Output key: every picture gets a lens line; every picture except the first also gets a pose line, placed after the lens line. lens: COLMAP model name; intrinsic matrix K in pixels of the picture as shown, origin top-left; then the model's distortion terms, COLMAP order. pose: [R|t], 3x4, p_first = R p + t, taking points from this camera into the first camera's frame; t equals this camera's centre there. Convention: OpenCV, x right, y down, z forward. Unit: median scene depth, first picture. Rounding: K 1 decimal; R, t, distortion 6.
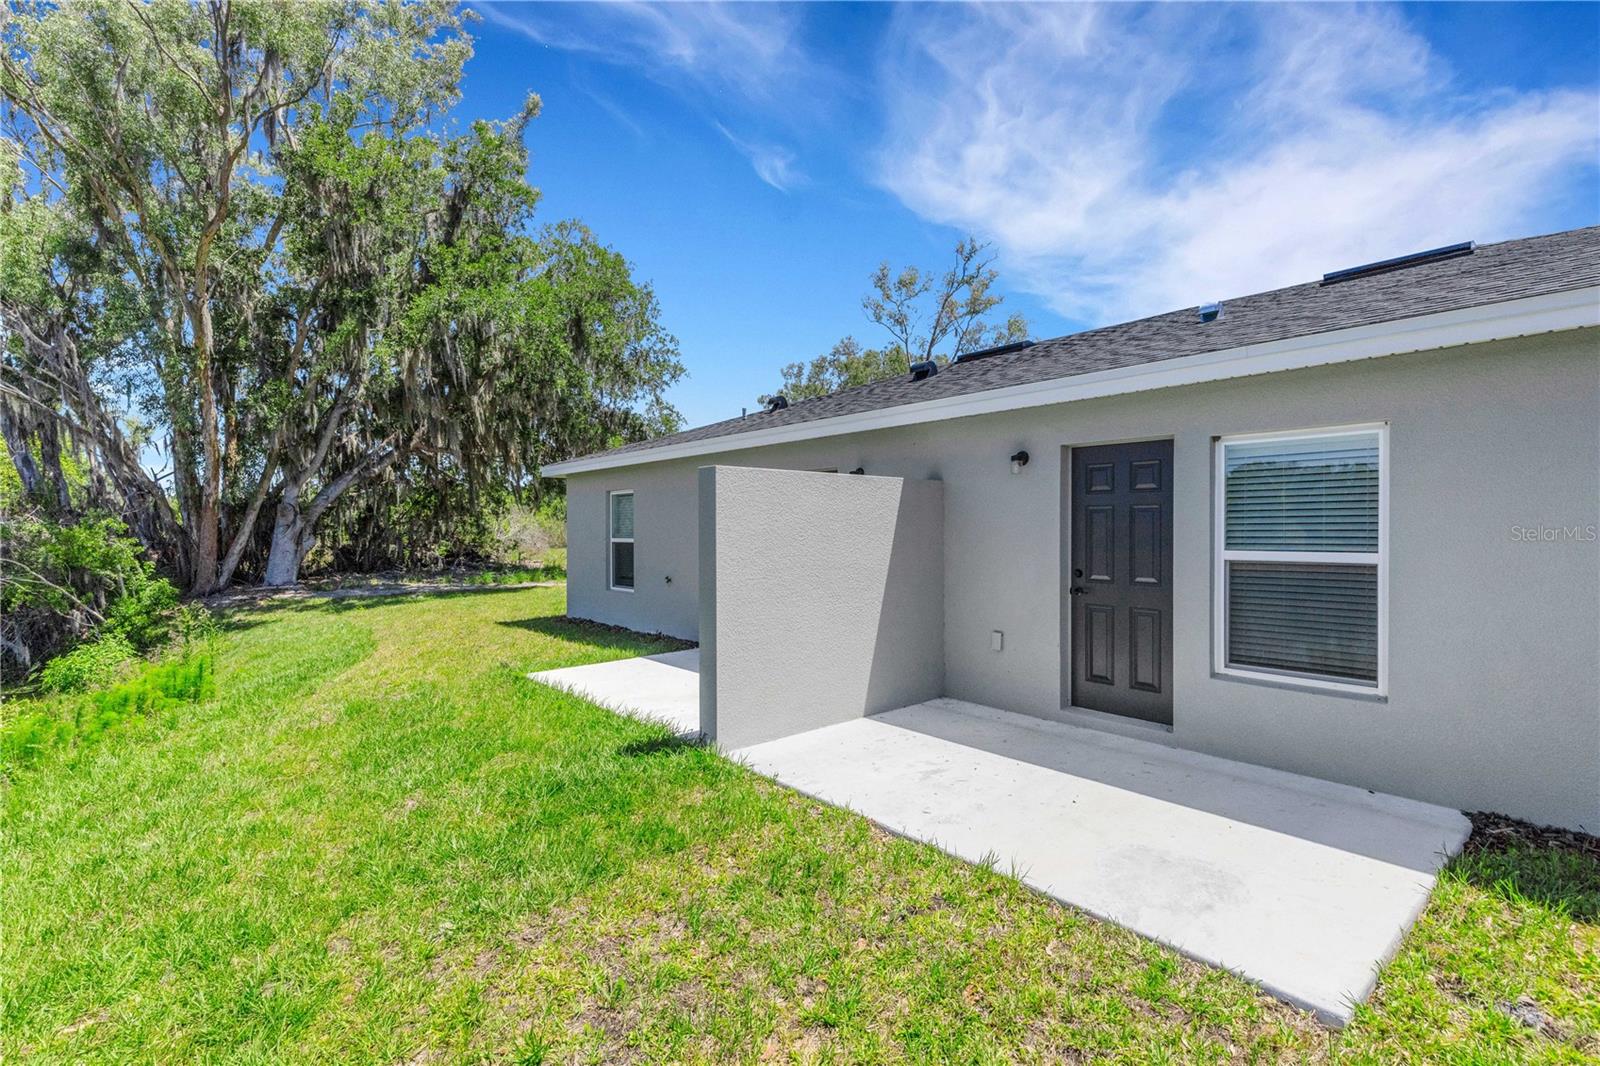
lens RADIAL K [[697.2, 0, 804.9], [0, 697.2, 535.8], [0, 0, 1]] dist [0.008160, -0.002580]
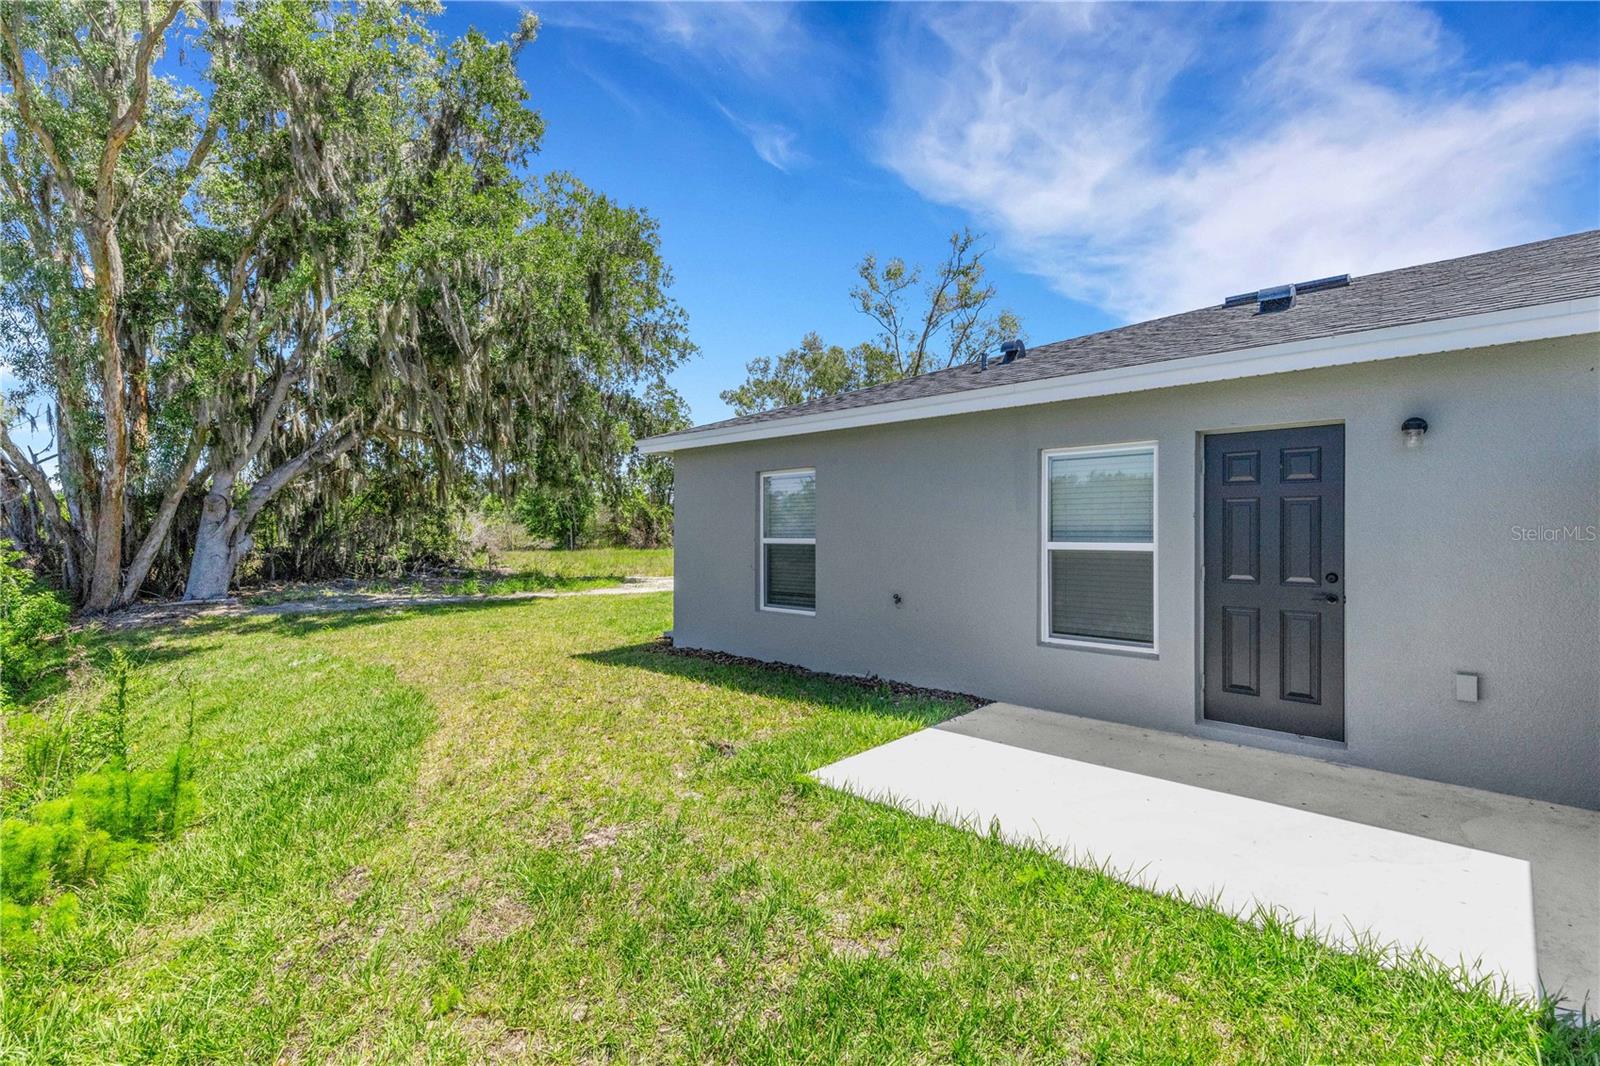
lens RADIAL K [[697.2, 0, 809.2], [0, 697.2, 534.8], [0, 0, 1]] dist [0.008160, -0.002580]
pose [[0.994920, 0.001159, 0.100663, -0.161640], [-0.000589, 0.999984, -0.005699, 0.002943], [-0.100668, 0.005611, 0.994904, 0.153056]]
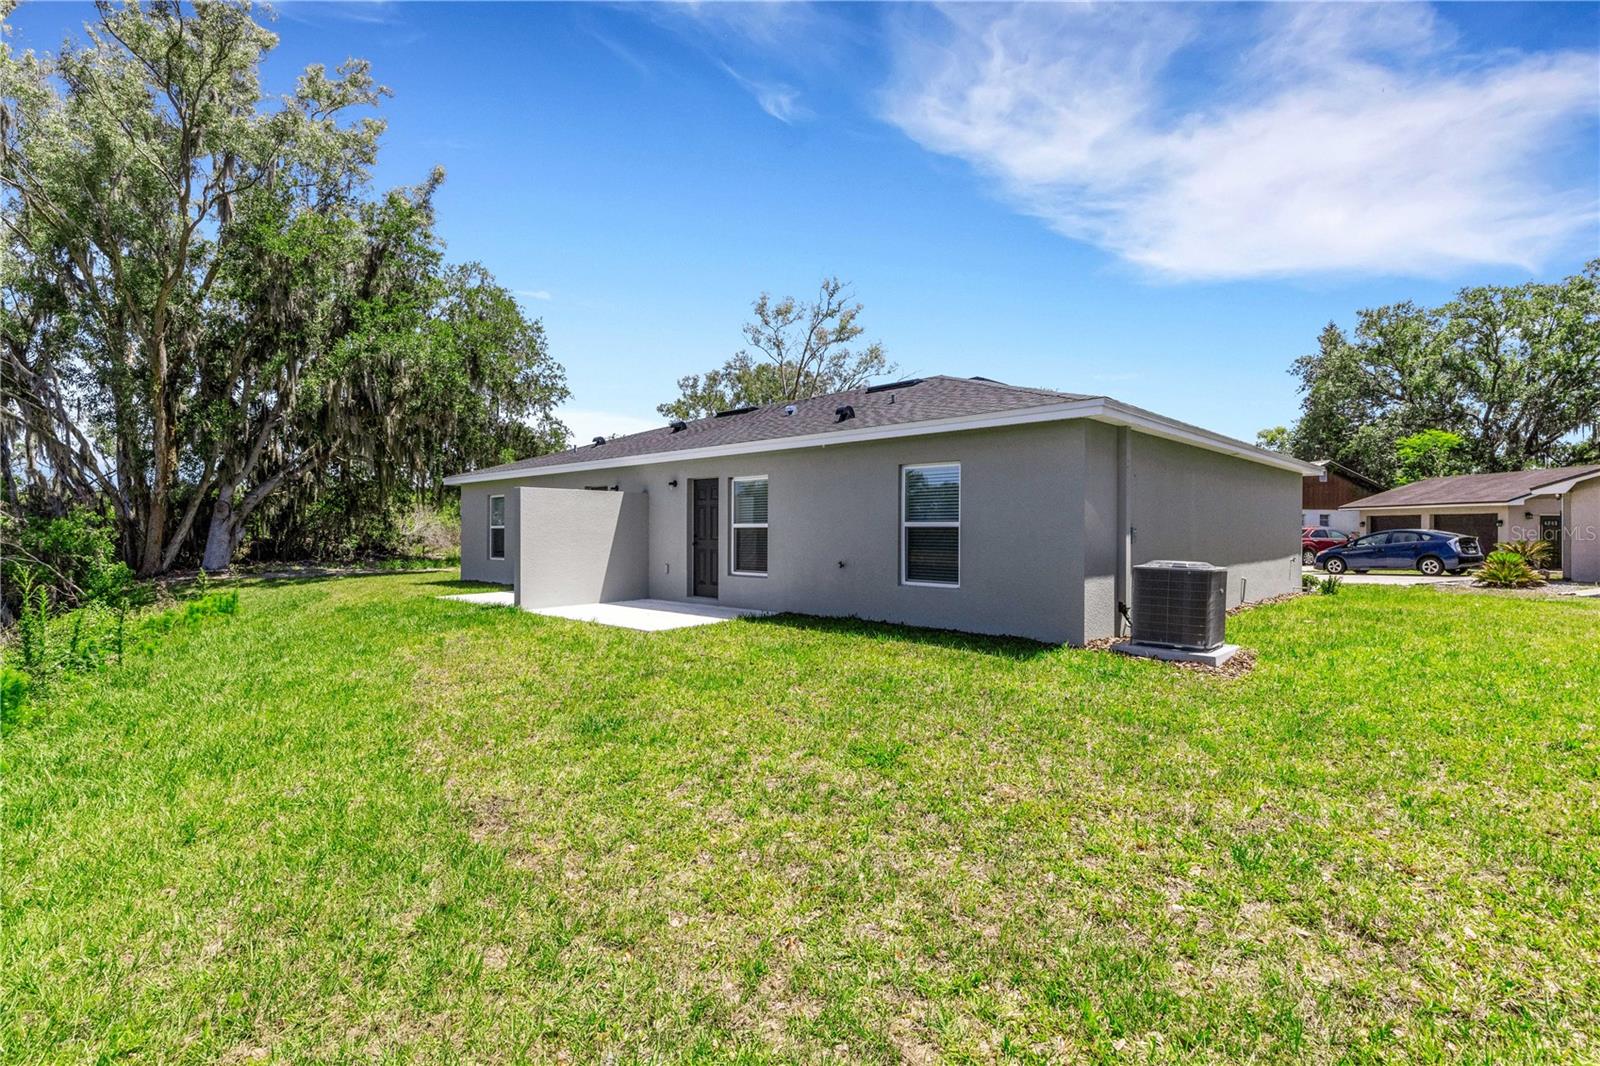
lens RADIAL K [[697.2, 0, 789.3], [0, 697.2, 533.8], [0, 0, 1]] dist [0.008160, -0.002580]
pose [[0.995316, 0.004526, 0.096572, 0.120588], [-0.003886, 0.999969, -0.006813, 0.014608], [-0.096600, 0.006406, 0.995303, -0.308392]]
